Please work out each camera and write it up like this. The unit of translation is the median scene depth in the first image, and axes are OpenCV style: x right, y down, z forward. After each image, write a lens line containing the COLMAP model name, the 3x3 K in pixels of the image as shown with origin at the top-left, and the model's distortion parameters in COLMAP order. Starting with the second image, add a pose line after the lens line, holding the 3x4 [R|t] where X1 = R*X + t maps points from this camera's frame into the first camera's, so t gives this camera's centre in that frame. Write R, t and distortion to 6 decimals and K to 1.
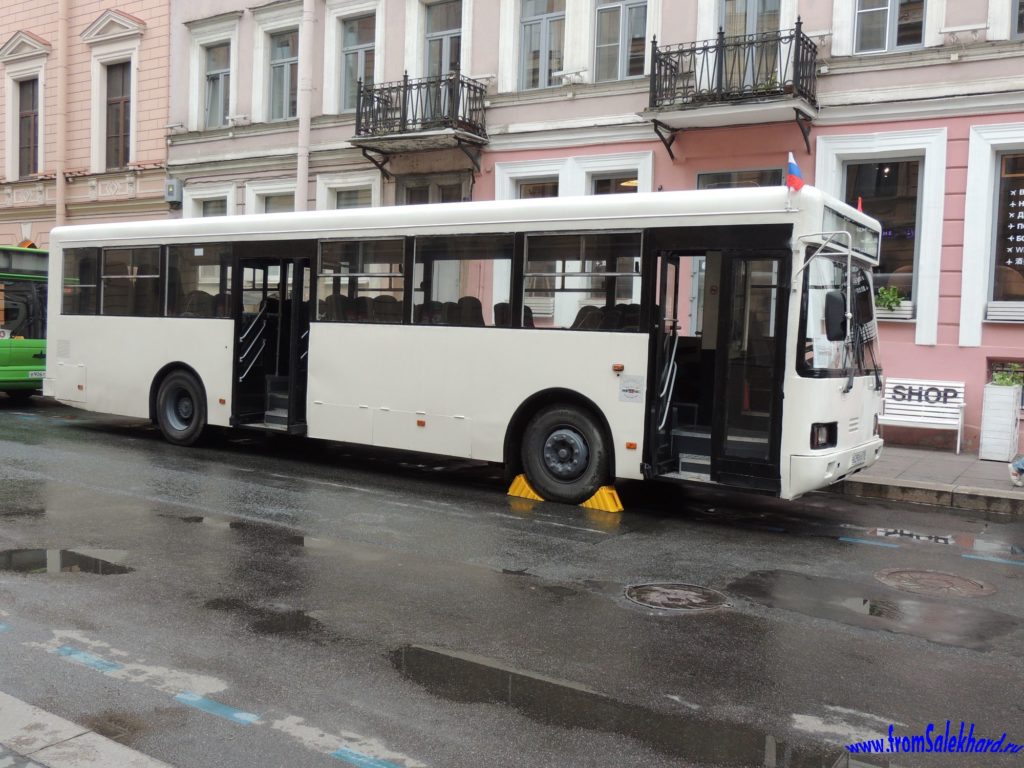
lens RADIAL K [[953.6, 0, 511.5], [0, 953.6, 380.9], [0, 0, 1]] dist [-0.031035, 0.000000]
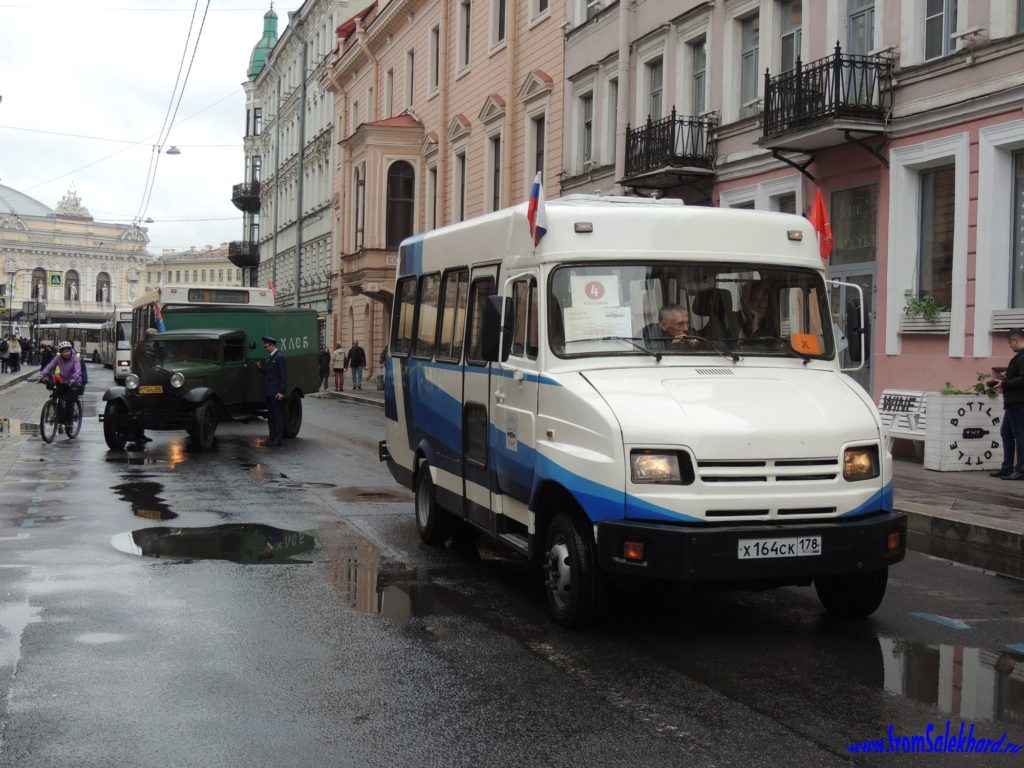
lens RADIAL K [[1352.3, 0, 511.7], [0, 1352.3, 381.5], [0, 0, 1]] dist [-0.070028, 0.000000]
pose [[0.764196, 0.000925, -0.644983, 0.933356], [-0.038505, 0.998281, -0.044190, 0.061587], [0.643833, 0.058605, 0.762918, -0.311194]]
